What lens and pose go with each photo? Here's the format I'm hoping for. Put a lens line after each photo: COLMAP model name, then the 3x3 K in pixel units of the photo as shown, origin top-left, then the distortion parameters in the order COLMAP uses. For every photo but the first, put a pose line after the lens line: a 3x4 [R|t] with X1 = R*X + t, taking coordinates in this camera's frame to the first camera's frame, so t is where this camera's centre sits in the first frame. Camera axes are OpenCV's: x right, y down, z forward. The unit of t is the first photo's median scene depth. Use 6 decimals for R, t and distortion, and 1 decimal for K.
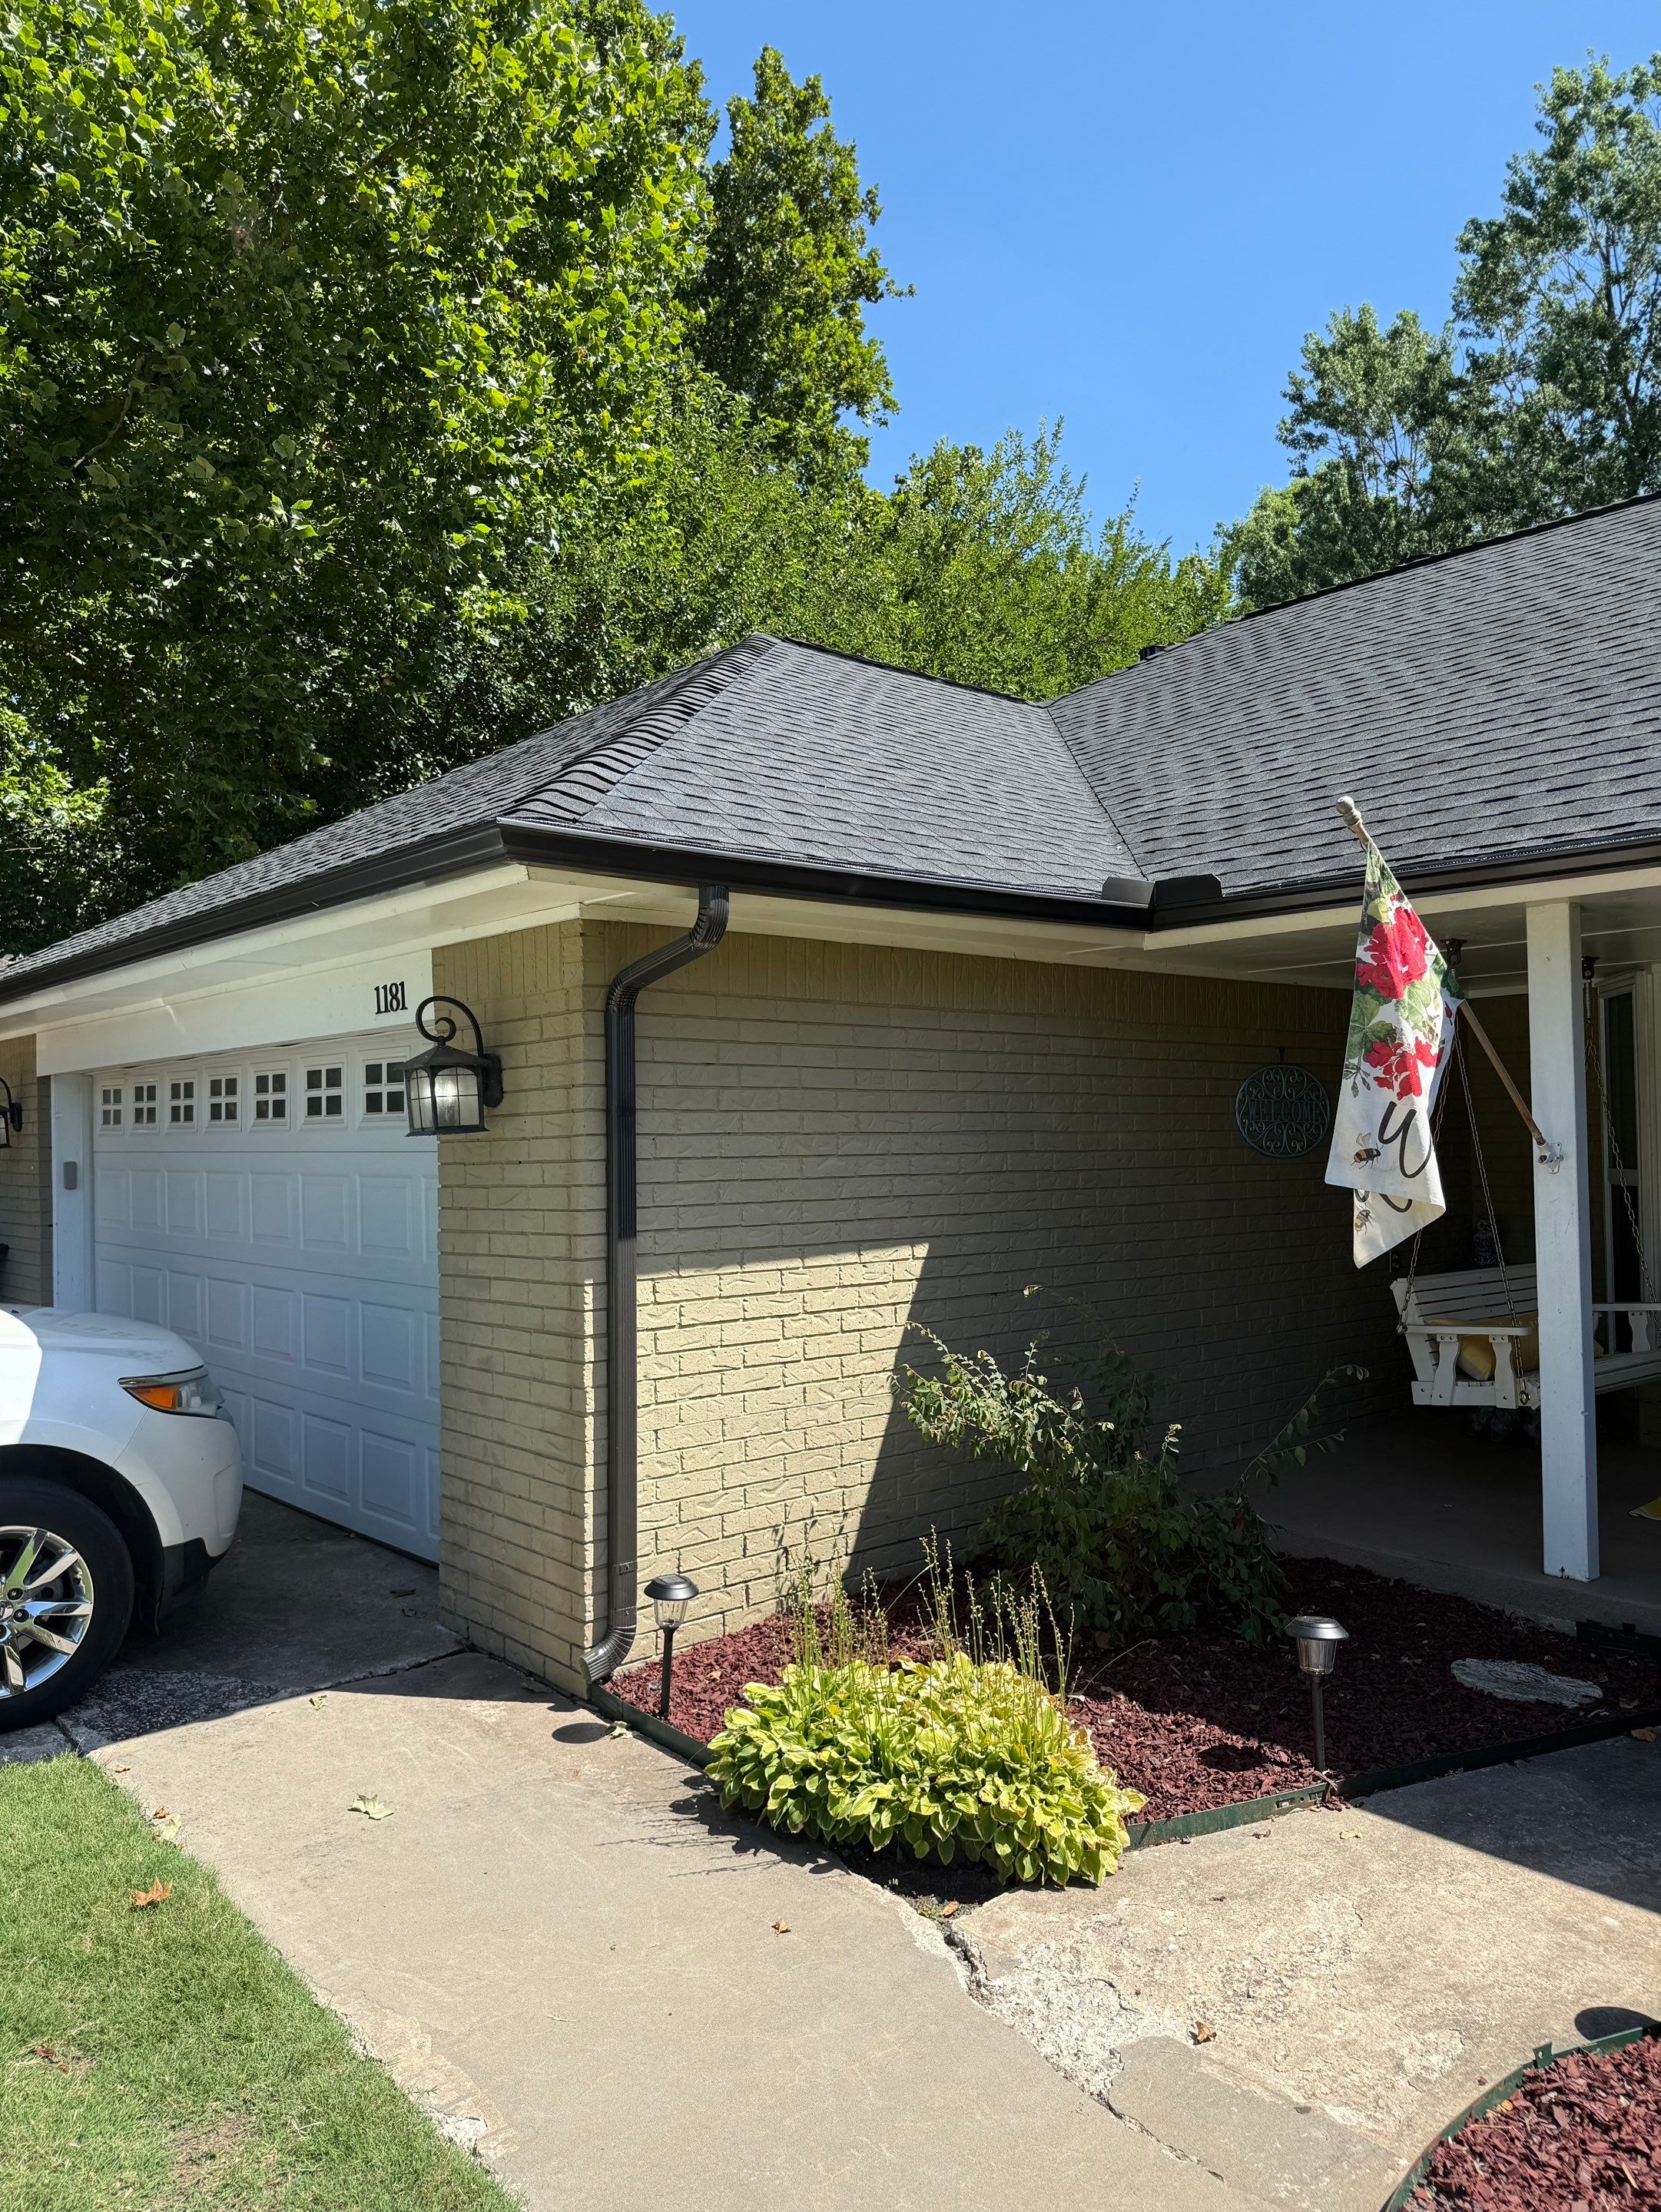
lens RADIAL K [[1551.6, 0, 838.0], [0, 1551.6, 1096.1], [0, 0, 1]] dist [0.100019, -0.117219]
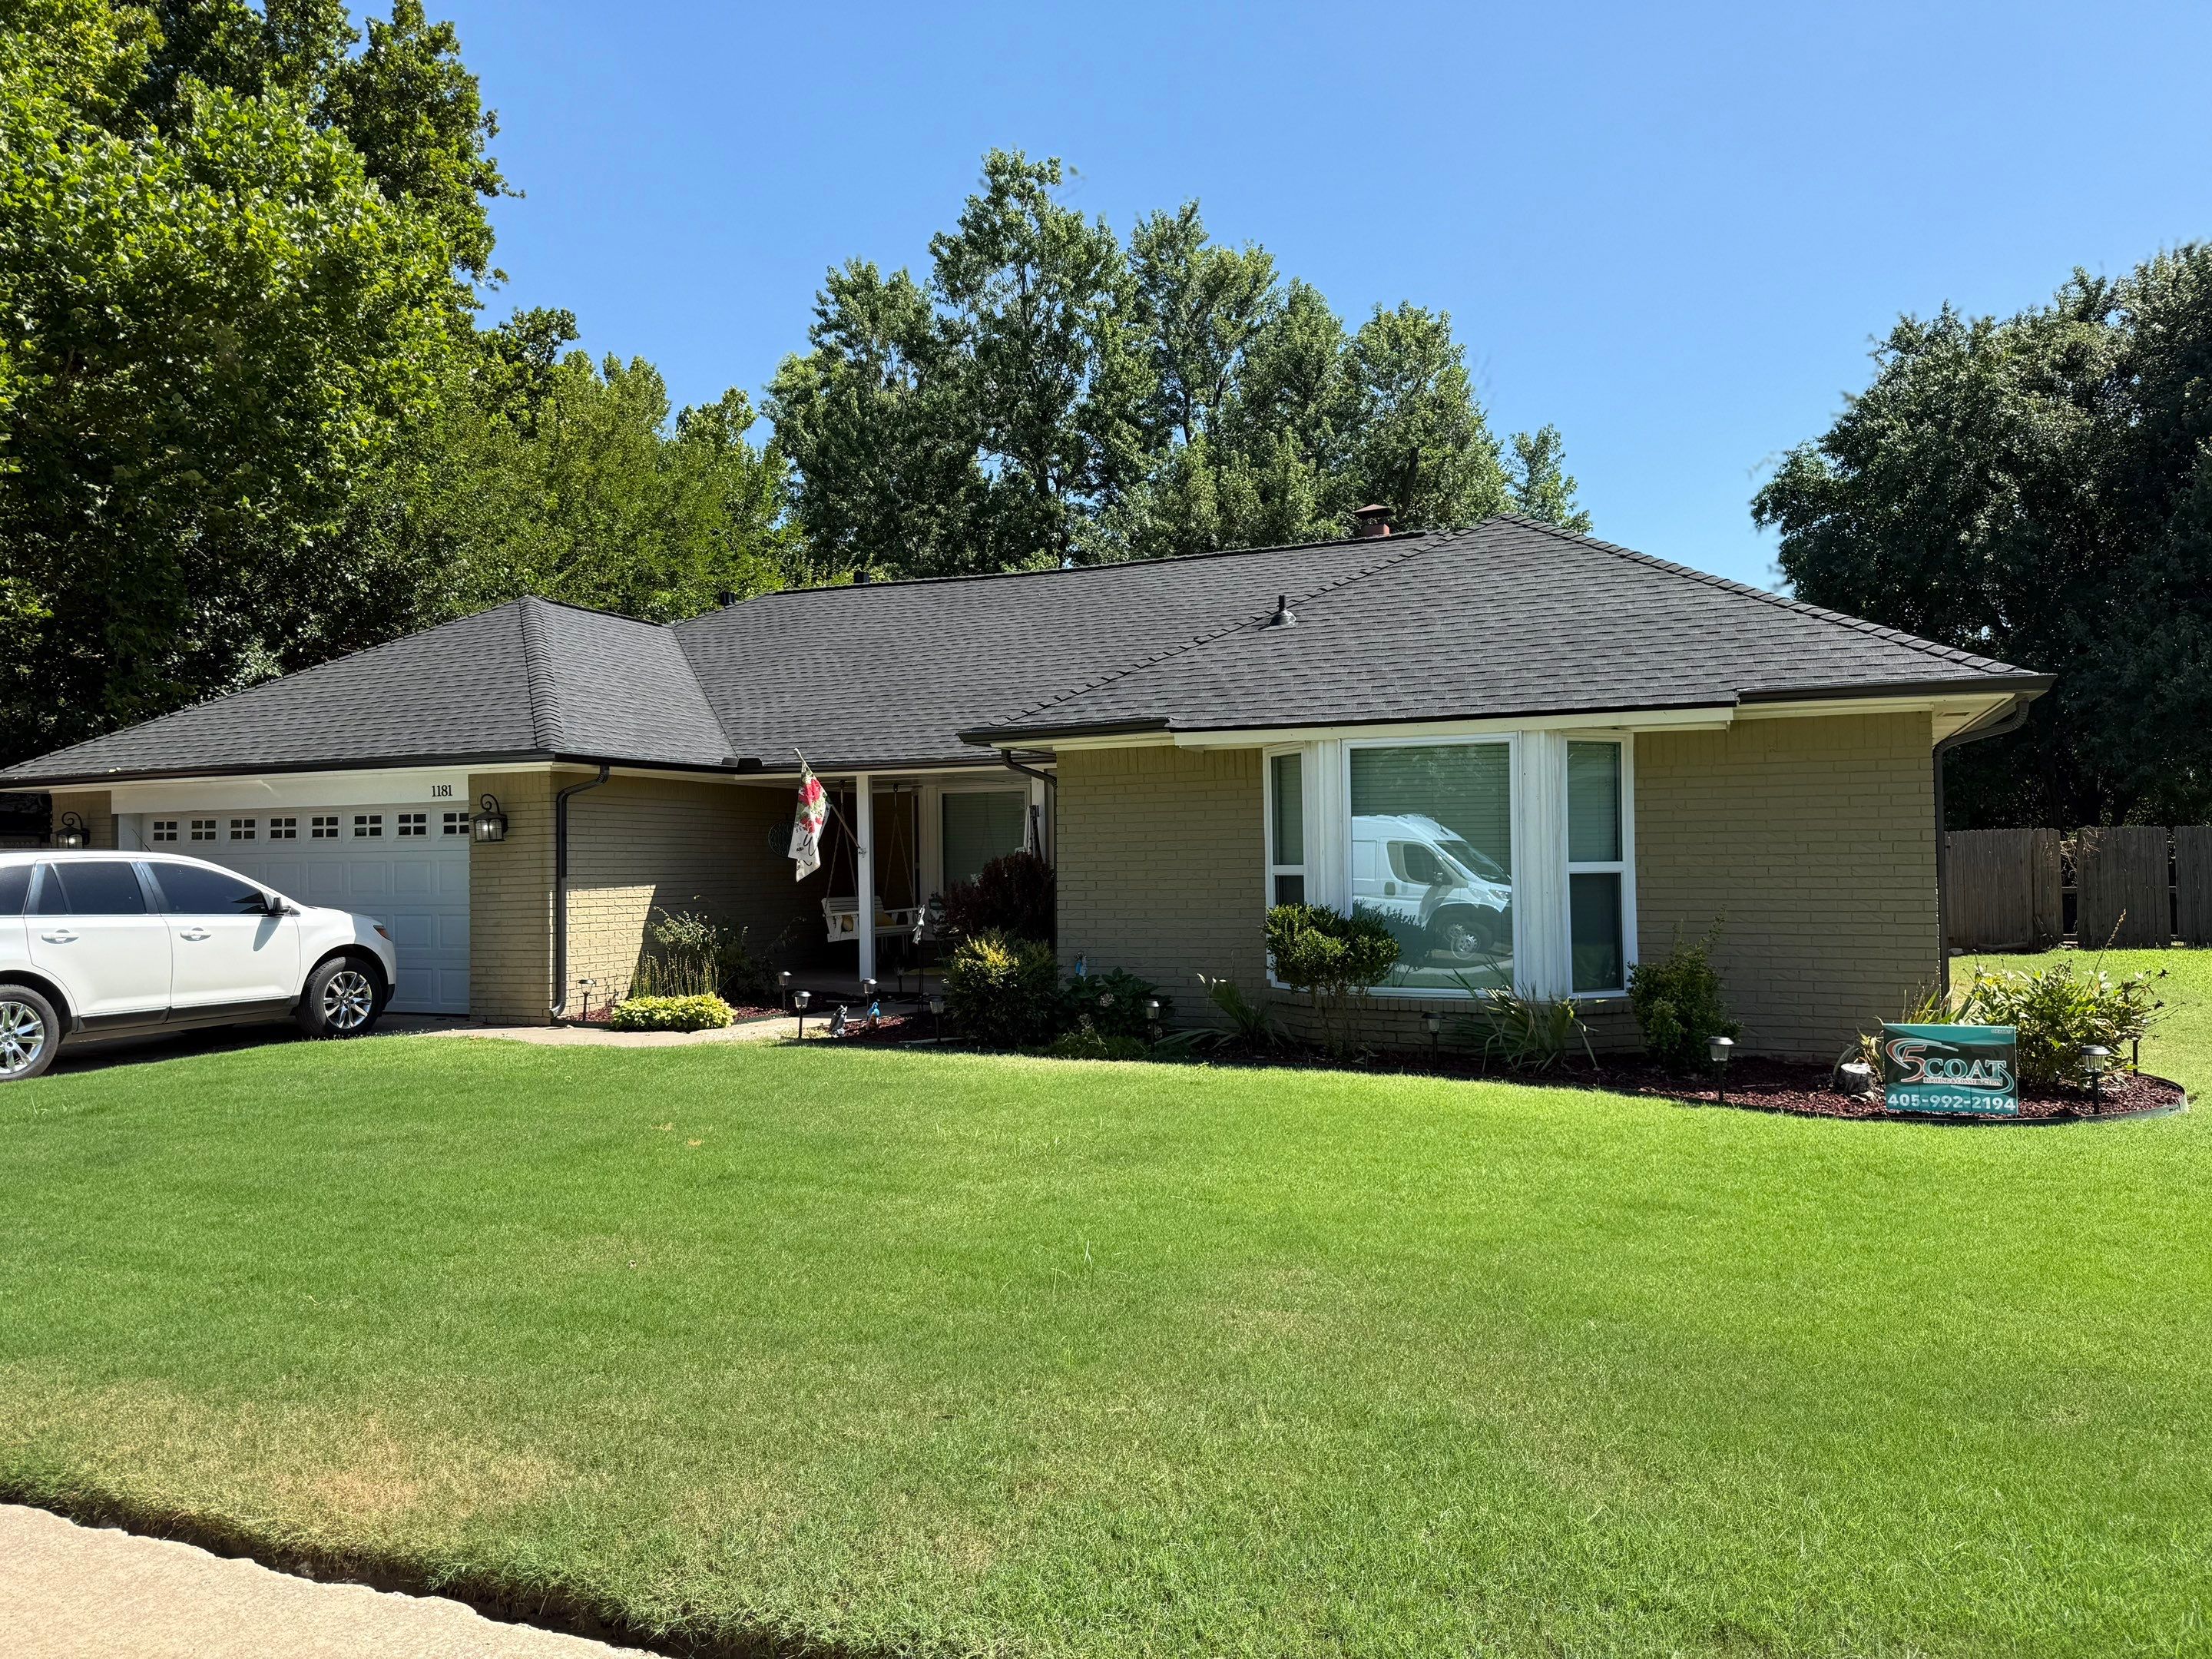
lens RADIAL K [[1529.2, 0, 1093.0], [0, 1529.2, 836.1], [0, 0, 1]] dist [0.091995, -0.153198]
pose [[0.900352, 0.012933, 0.434970, -0.349750], [-0.012797, 0.999913, -0.003240, 0.006025], [-0.434974, -0.002649, 0.900439, -1.462125]]
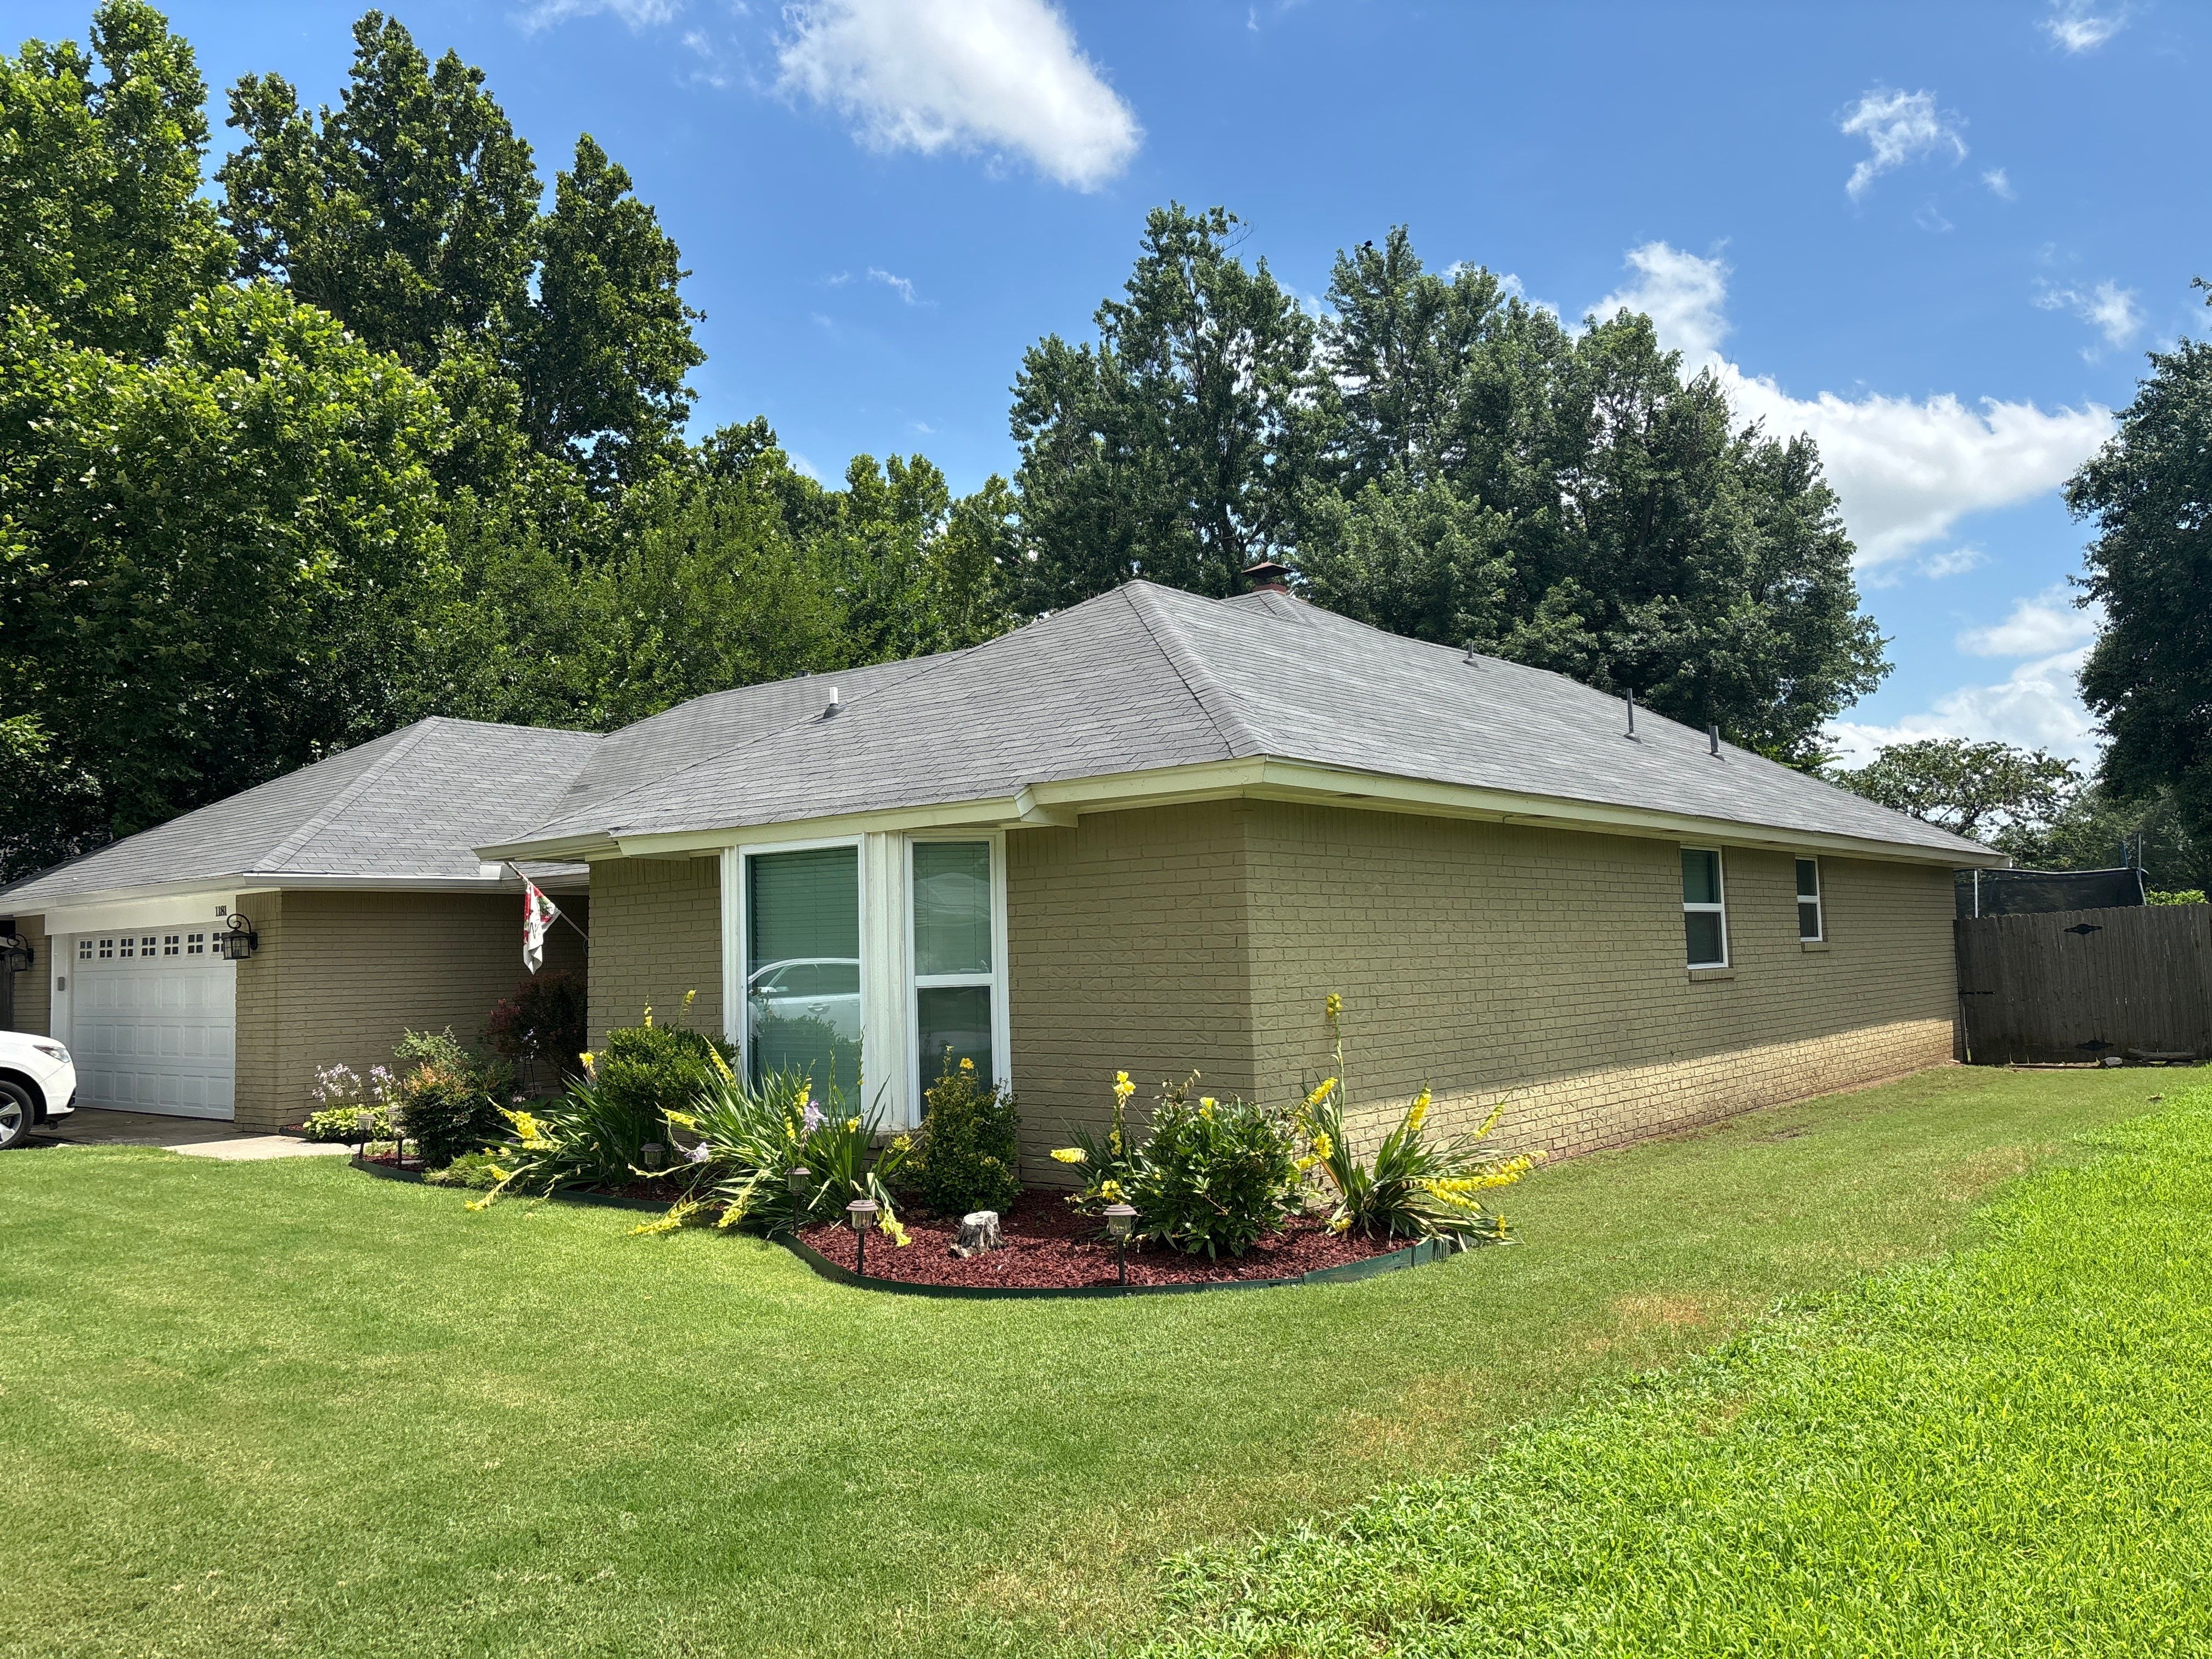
lens RADIAL K [[1643.0, 0, 1066.8], [0, 1643.0, 837.5], [0, 0, 1]] dist [0.088219, -0.169662]
pose [[0.987332, 0.002352, 0.158653, 0.596285], [0.006098, 0.998589, -0.052752, -0.022700], [-0.158554, 0.053051, 0.985924, -1.762091]]
